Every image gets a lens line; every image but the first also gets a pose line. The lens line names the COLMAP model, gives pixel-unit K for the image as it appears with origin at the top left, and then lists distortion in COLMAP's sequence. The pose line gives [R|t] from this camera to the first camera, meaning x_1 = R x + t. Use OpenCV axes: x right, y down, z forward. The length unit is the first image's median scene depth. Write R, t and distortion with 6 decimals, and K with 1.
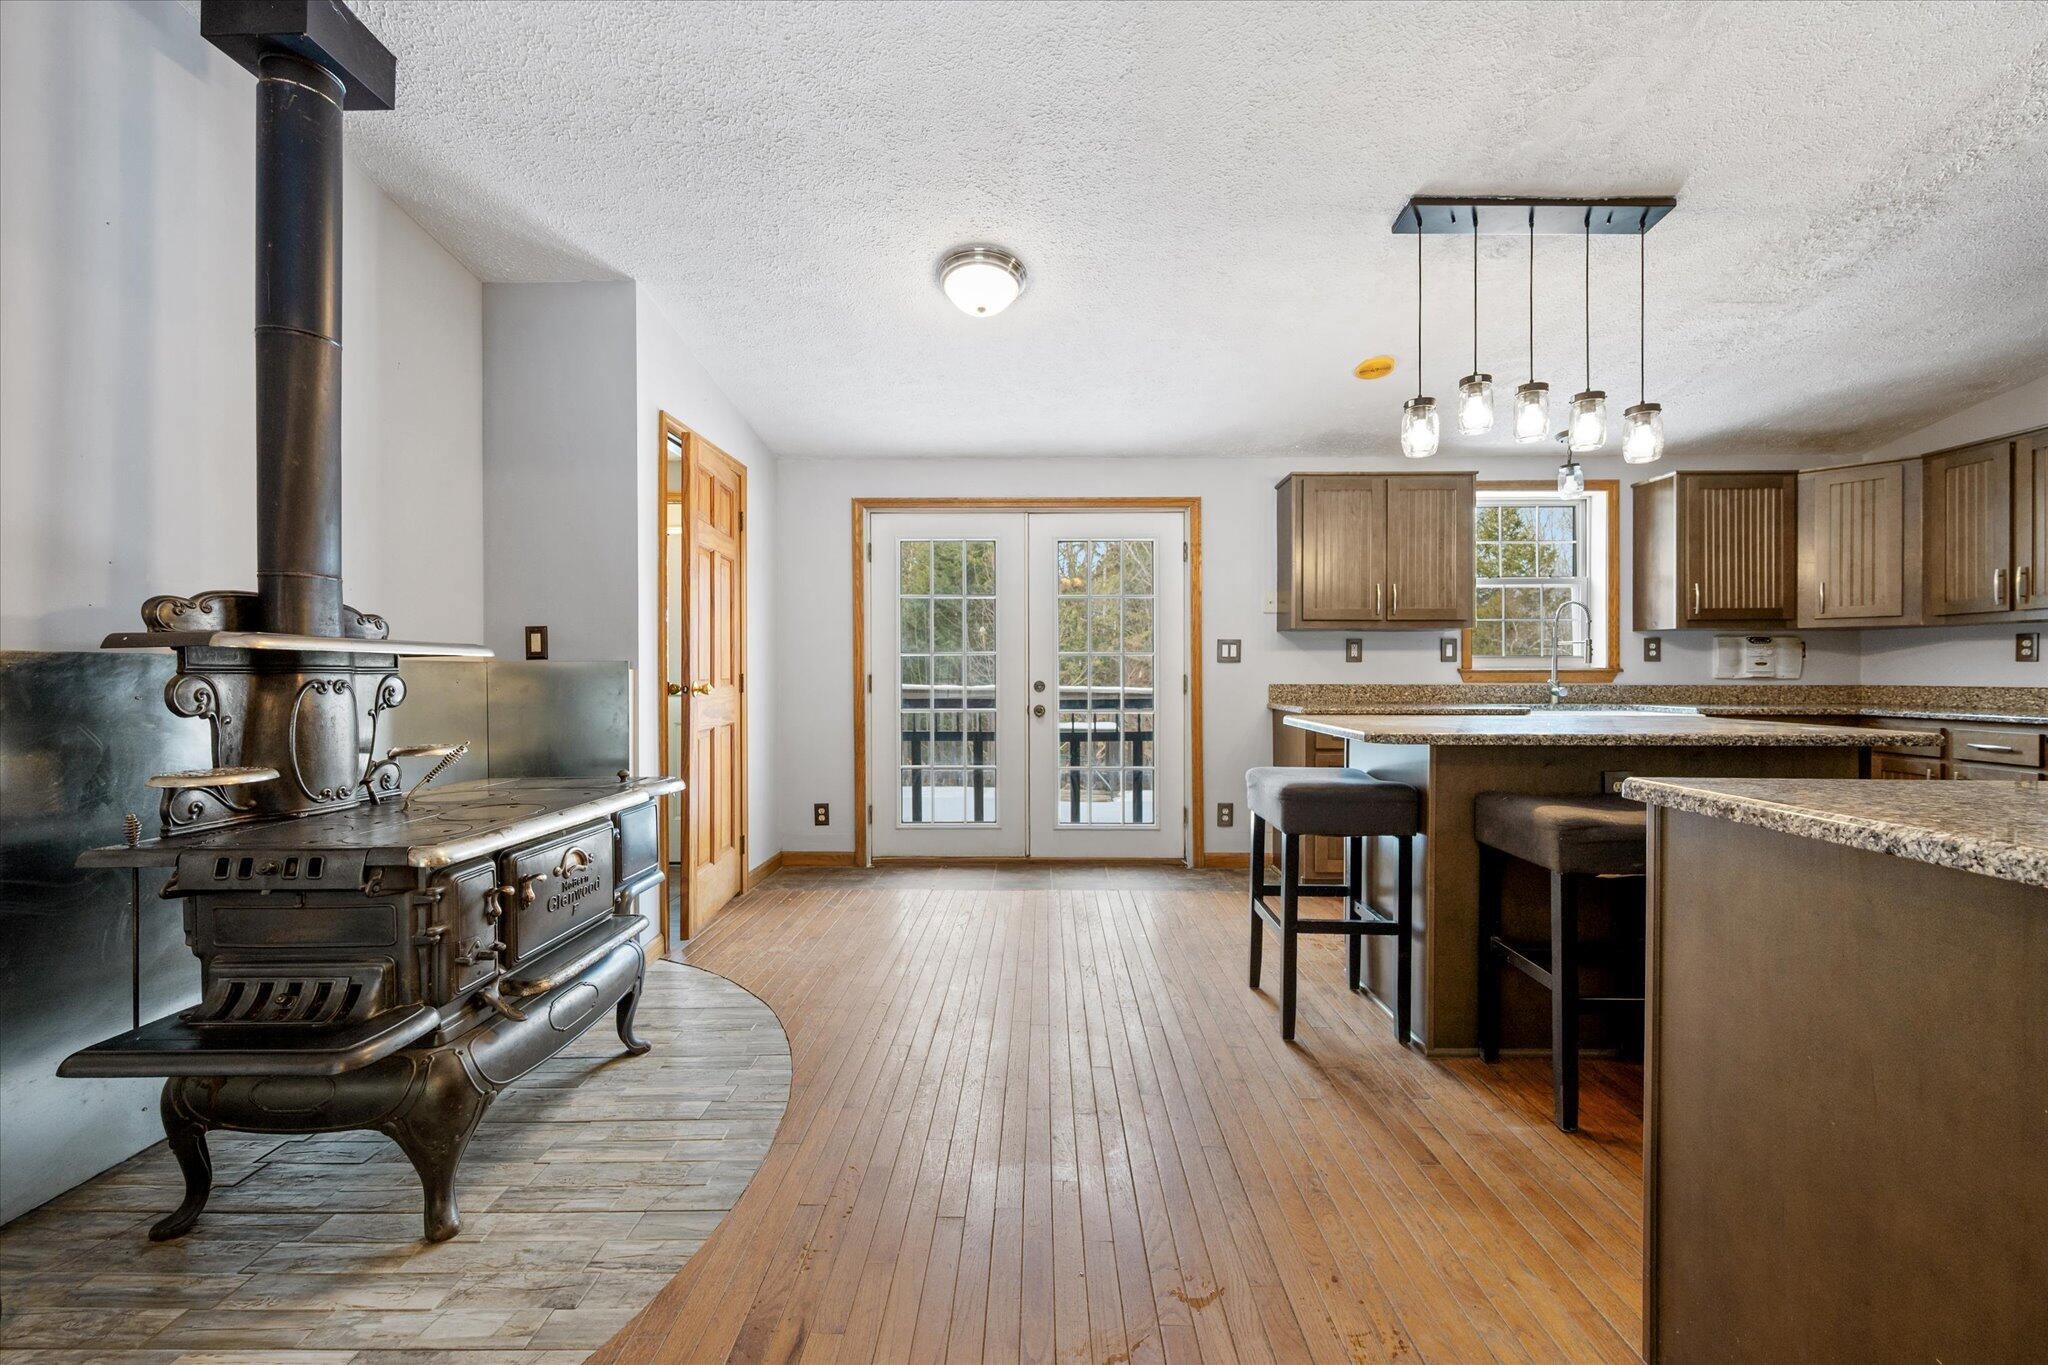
lens RADIAL K [[811.0, 0, 1026.1], [0, 811.0, 674.7], [0, 0, 1]] dist [-0.002625, 0.000144]
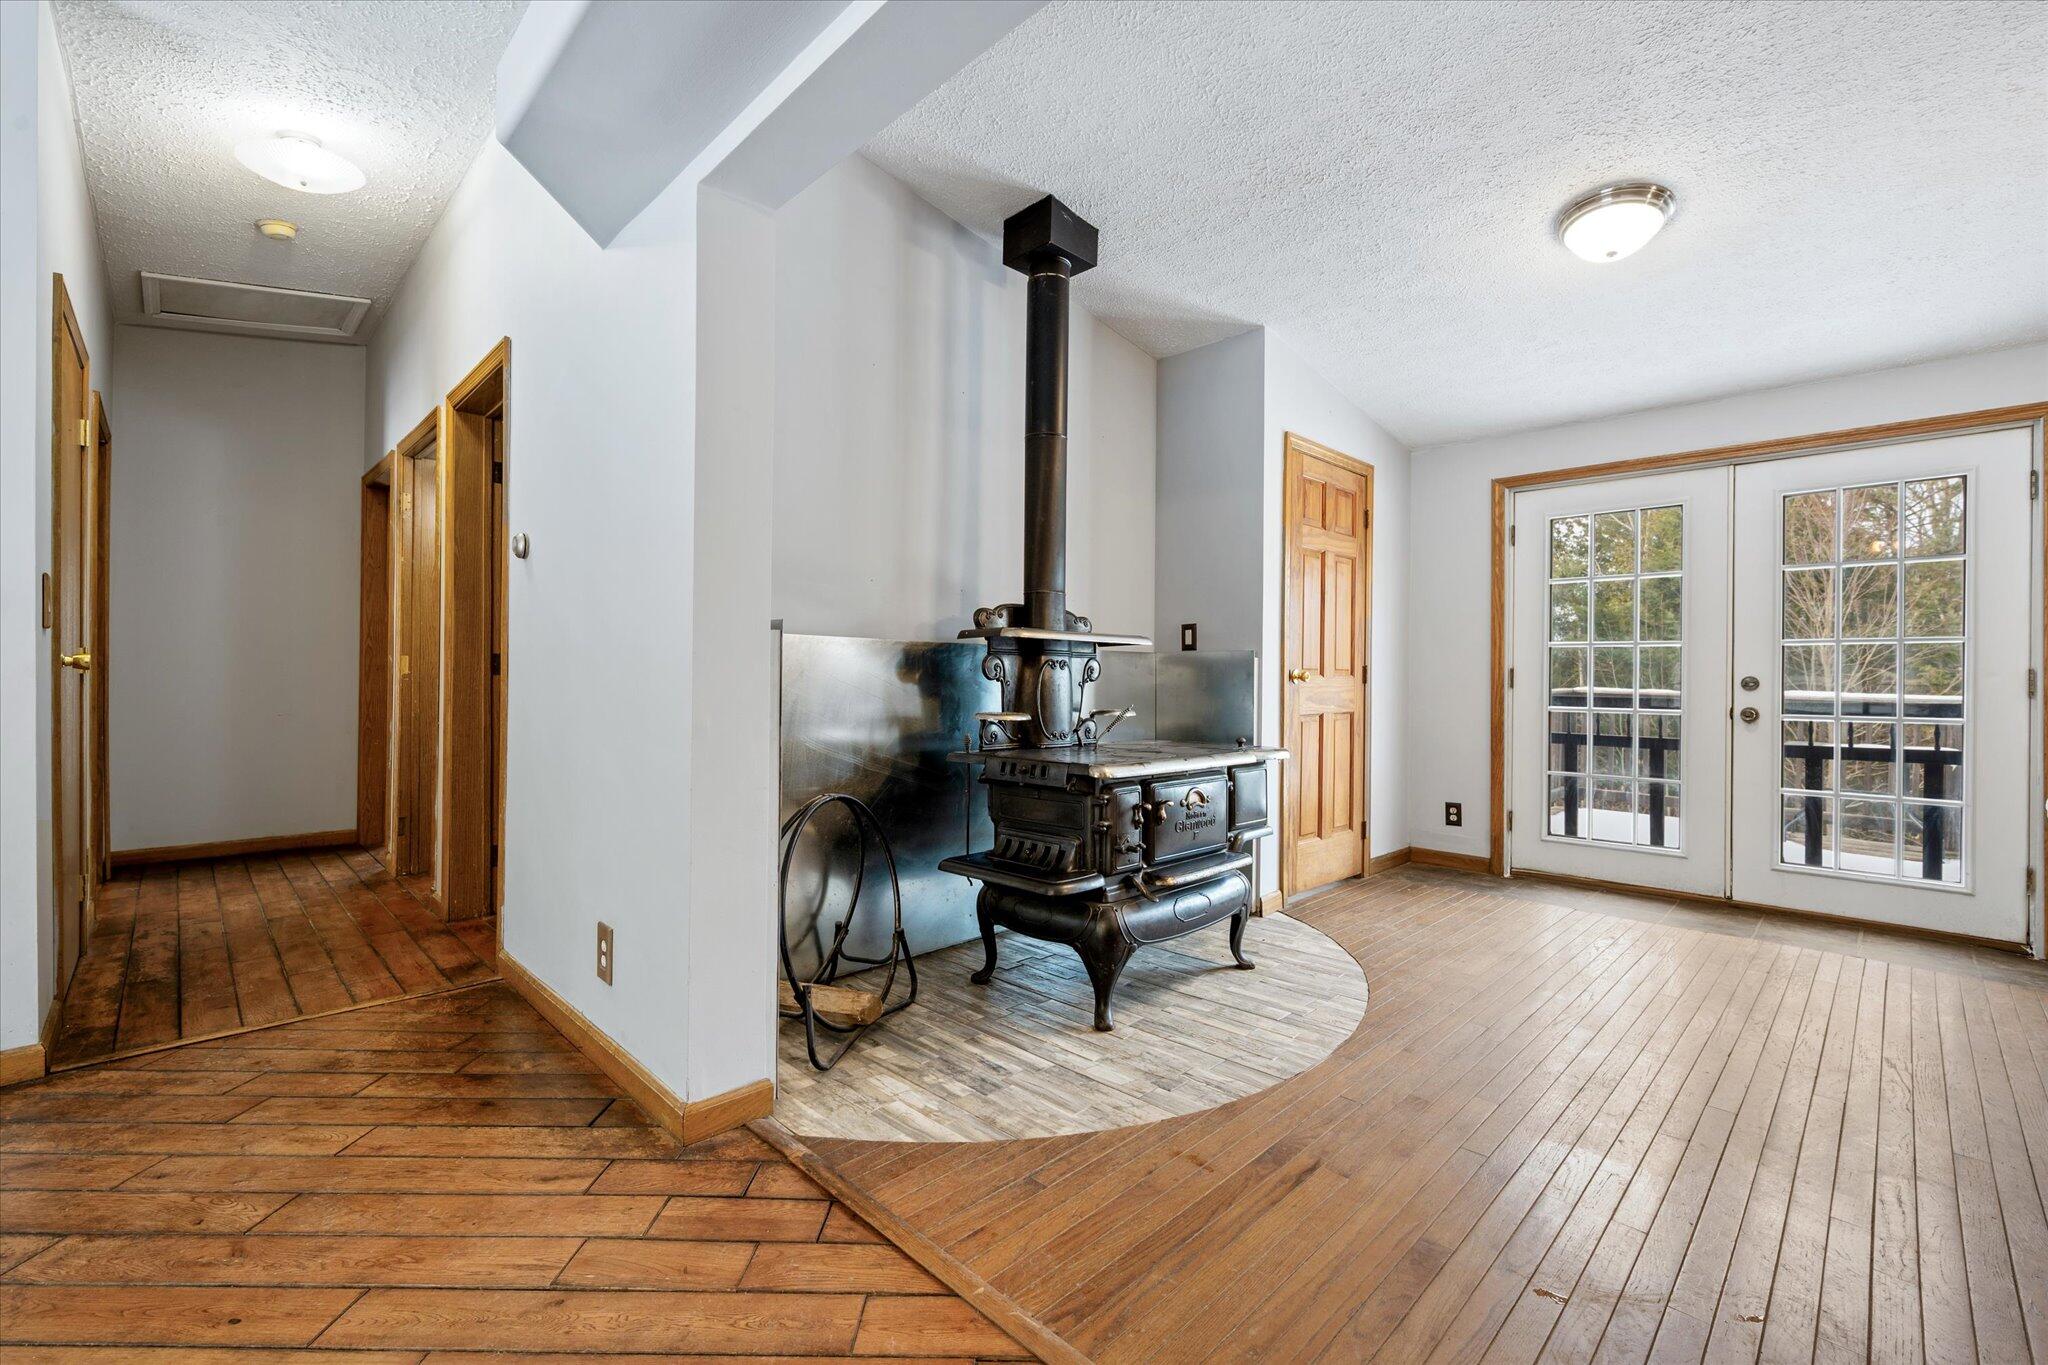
lens RADIAL K [[861.2, 0, 1027.5], [0, 861.2, 674.9], [0, 0, 1]] dist [-0.001174, 0.000066]
pose [[0.716585, 0.007813, -0.697456, 0.217488], [-0.013398, 0.999907, -0.002565, 0.038533], [0.697371, 0.011183, 0.716623, -0.188250]]
